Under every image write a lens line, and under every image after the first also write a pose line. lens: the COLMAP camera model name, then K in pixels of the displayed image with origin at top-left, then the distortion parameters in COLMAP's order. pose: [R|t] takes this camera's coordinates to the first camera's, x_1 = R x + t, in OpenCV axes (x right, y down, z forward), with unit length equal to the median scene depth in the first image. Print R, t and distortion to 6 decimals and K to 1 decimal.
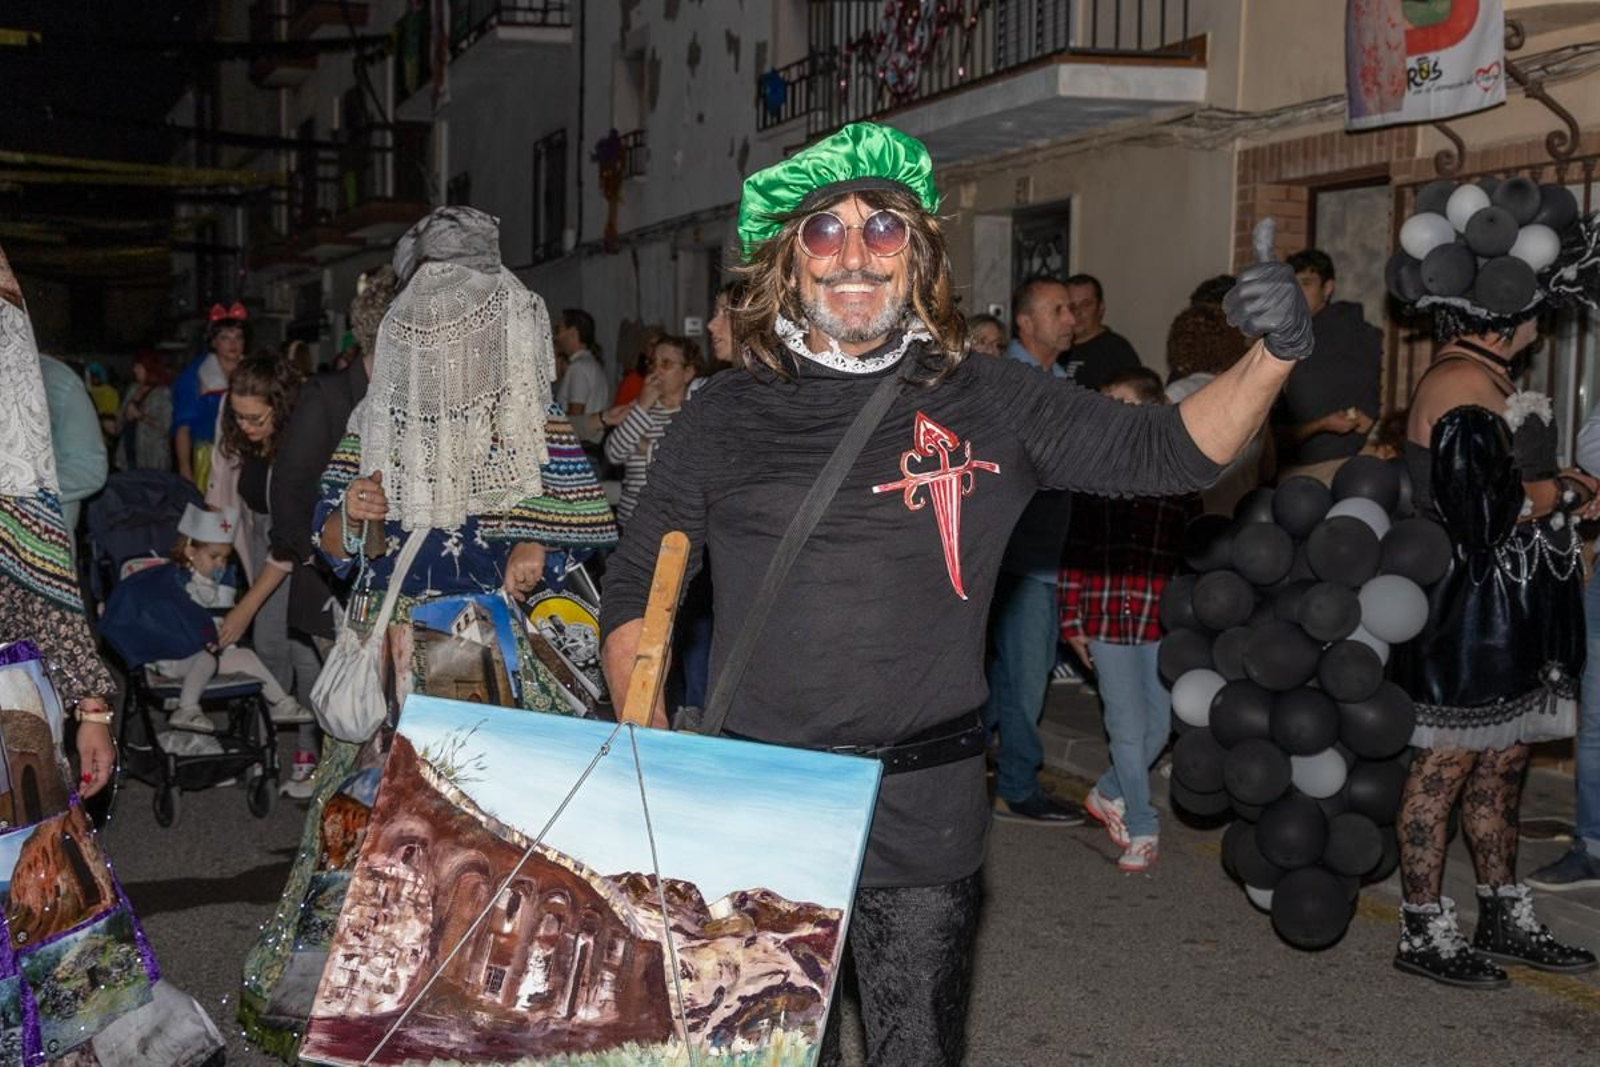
lens RADIAL K [[2221.5, 0, 711.0], [0, 2221.5, 598.3], [0, 0, 1]] dist [0.009150, -0.017197]
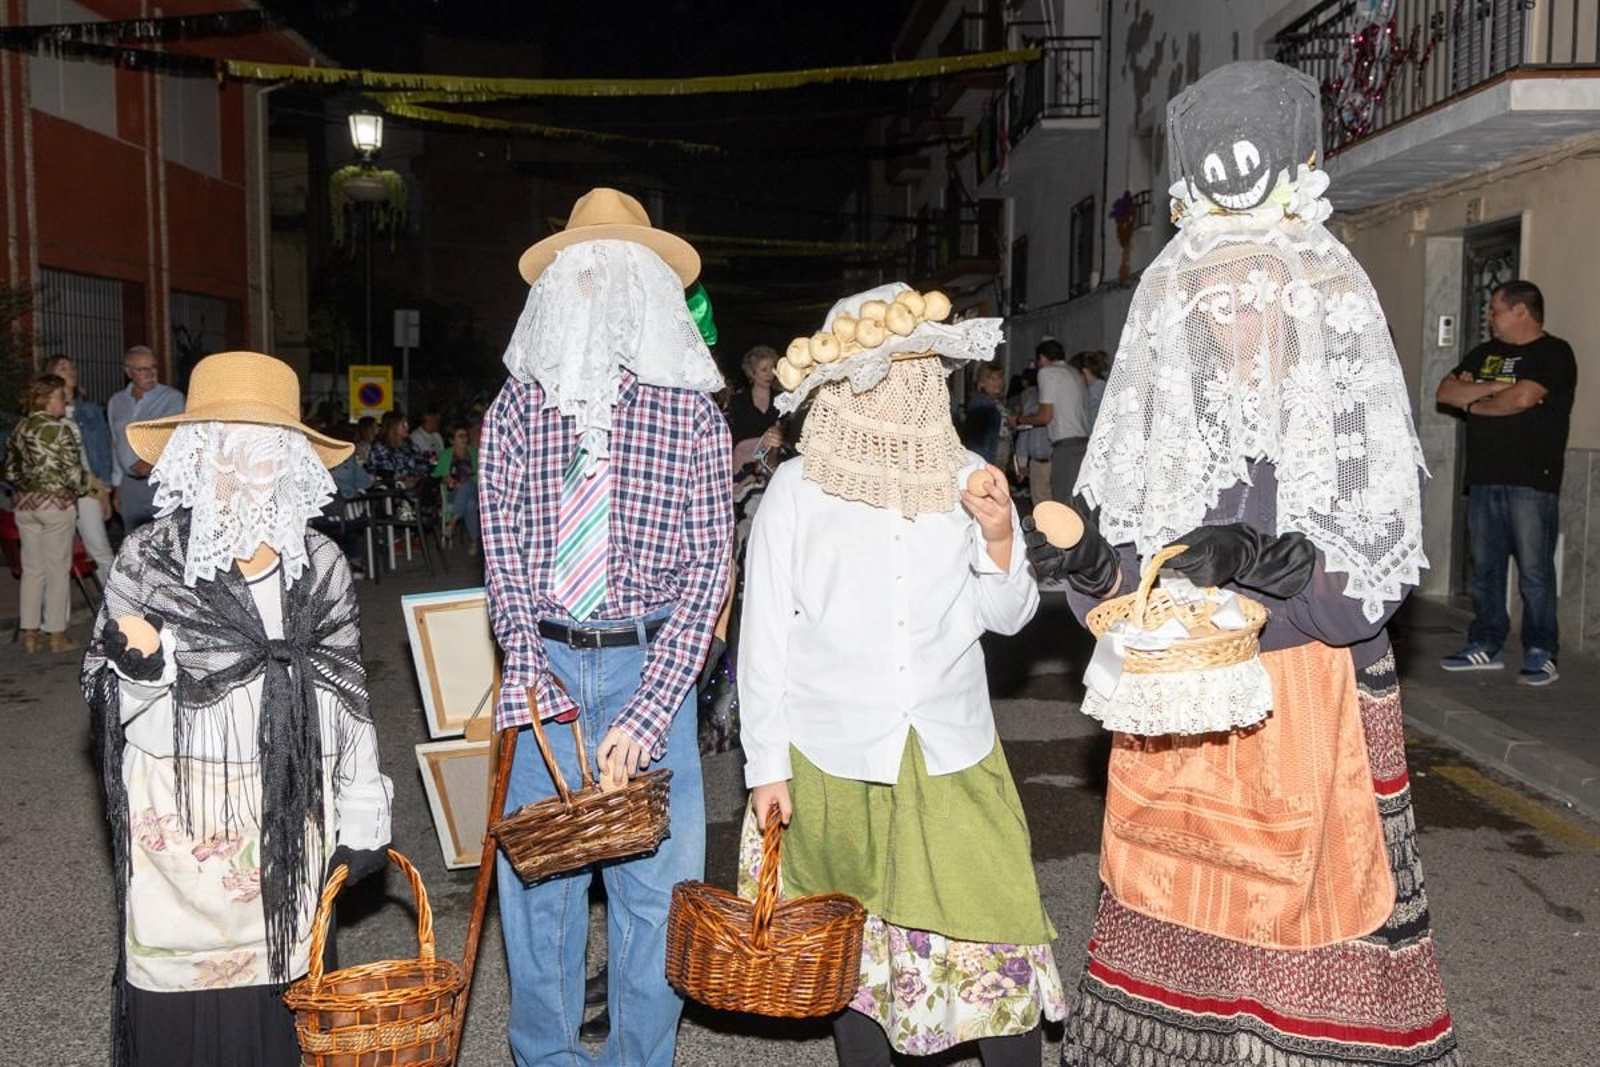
lens RADIAL K [[1512.0, 0, 747.0], [0, 1512.0, 538.3], [0, 0, 1]] dist [-0.017934, 0.014565]
pose [[0.951696, 0.018190, -0.306502, 0.028817], [-0.018194, 0.999830, 0.002845, -0.016762], [0.306502, 0.002869, 0.951866, 0.177259]]
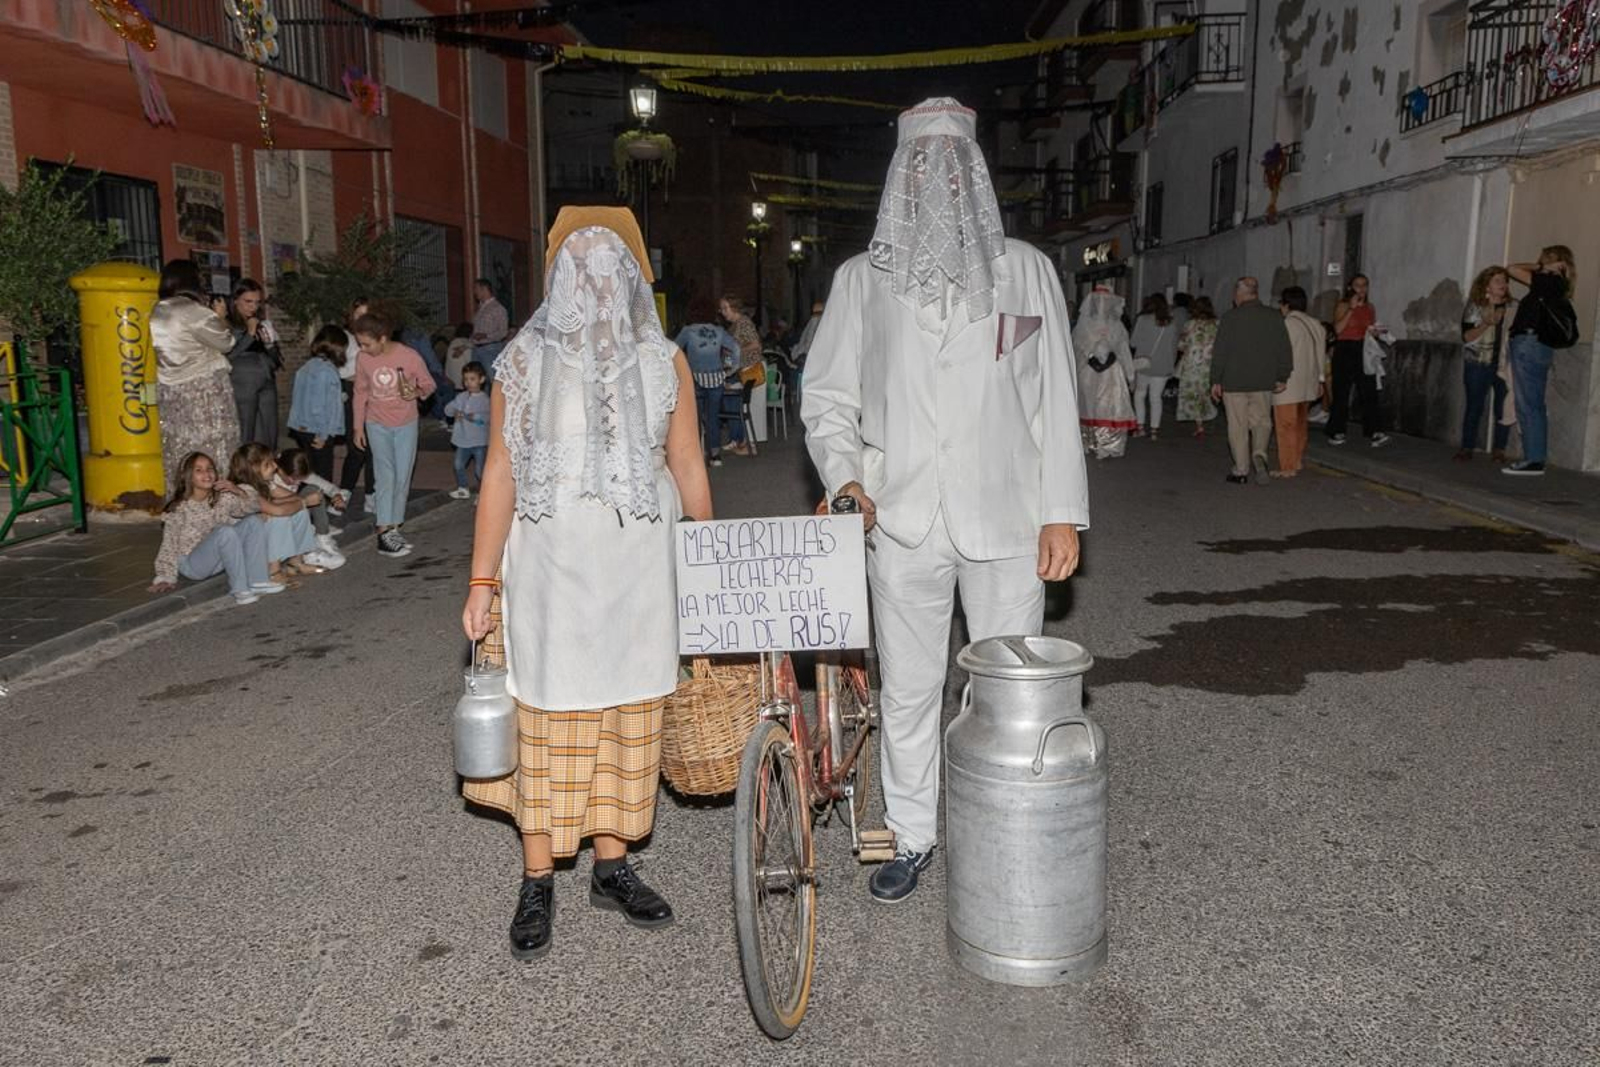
lens RADIAL K [[1223.8, 0, 803.6], [0, 1223.8, 505.8], [0, 0, 1]] dist [0.010037, -0.001784]
pose [[0.936914, 0.036429, -0.347655, -0.076713], [-0.016396, 0.998040, 0.060394, -0.007643], [0.349174, -0.050884, 0.935675, 0.114814]]
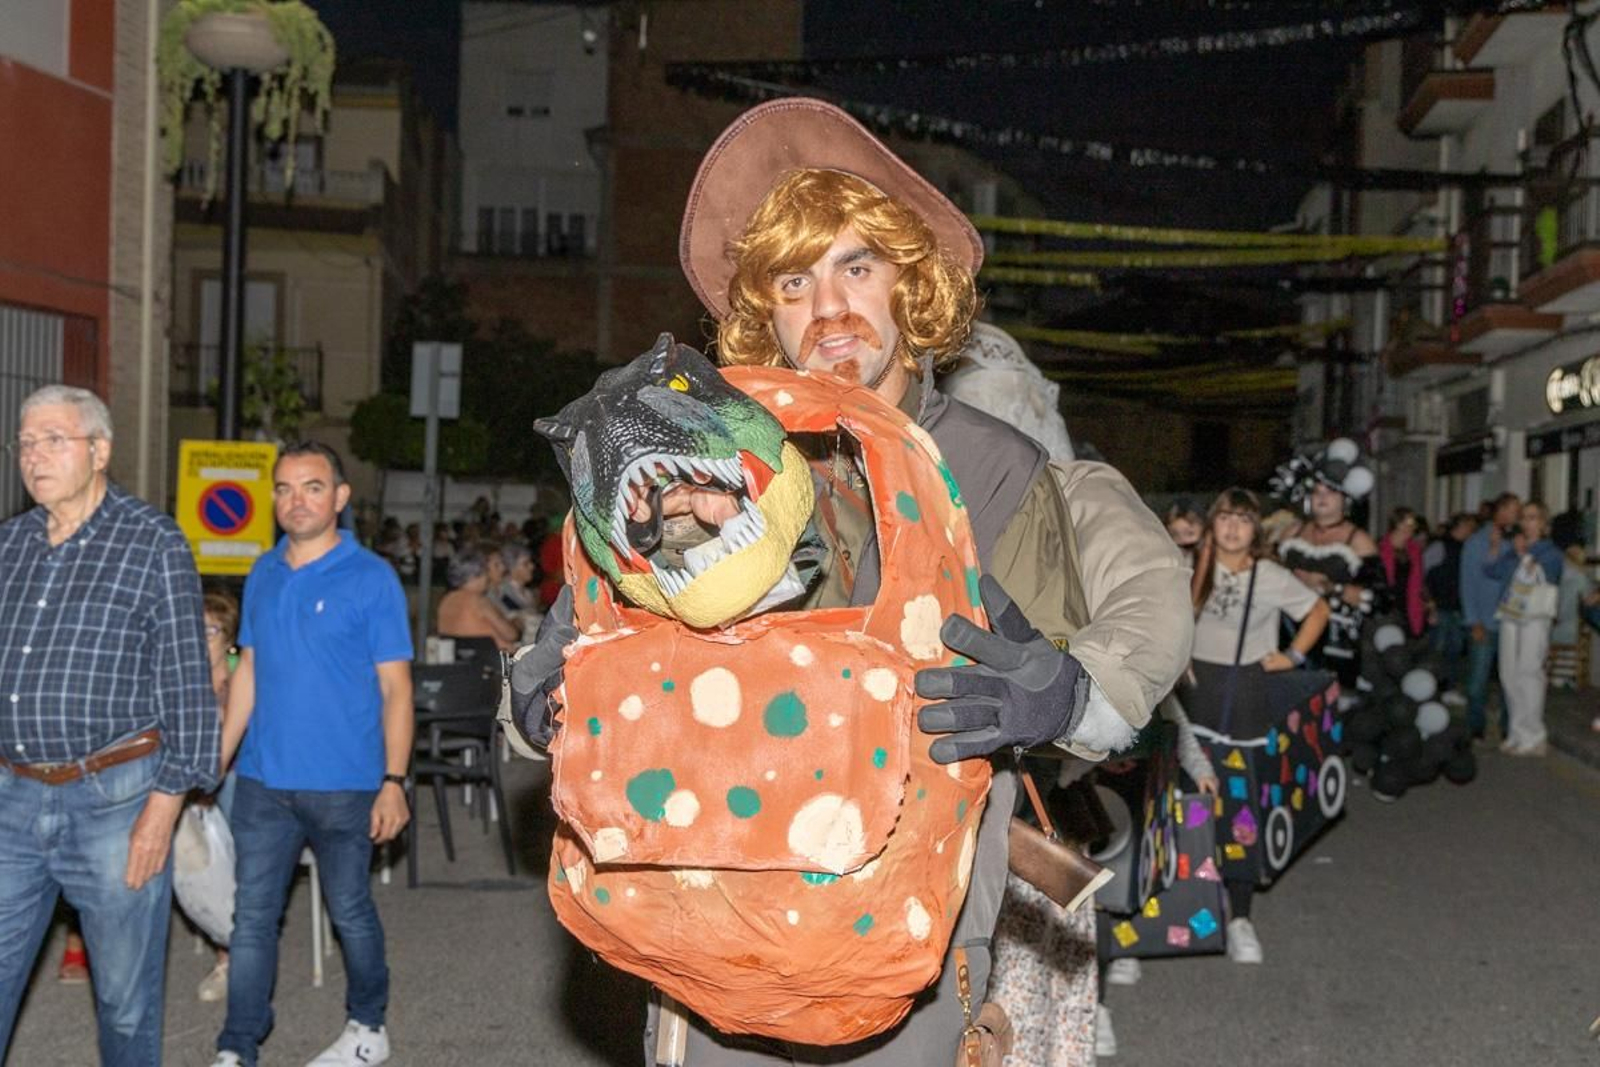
lens RADIAL K [[2221.5, 0, 711.0], [0, 2221.5, 598.3], [0, 0, 1]] dist [0.009150, -0.017197]
pose [[0.877691, 0.027037, -0.478464, -0.155667], [-0.057197, 0.997181, -0.048575, -0.078694], [0.475802, 0.070000, 0.876763, 0.788993]]
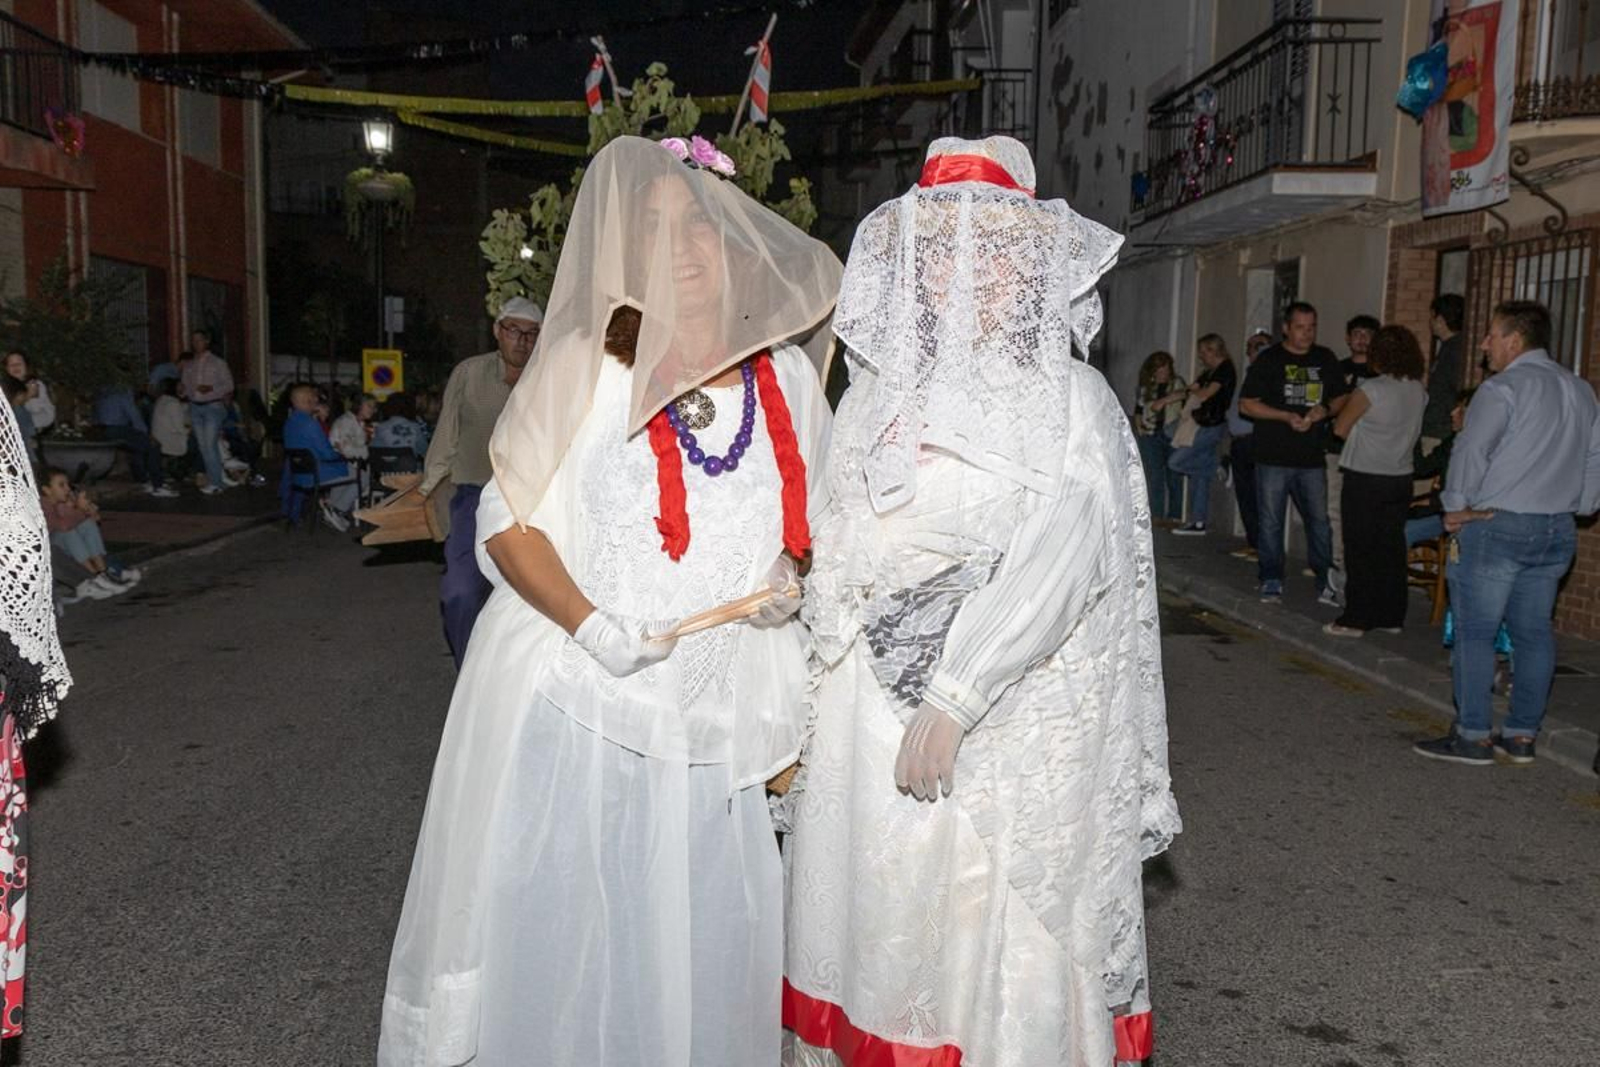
lens RADIAL K [[1591.1, 0, 784.5], [0, 1591.1, 604.6], [0, 0, 1]] dist [-0.001034, 0.011153]
pose [[0.969426, 0.038335, -0.242373, 0.086587], [-0.028641, 0.998647, 0.043395, 0.019266], [0.243708, -0.035127, 0.969212, -0.145034]]
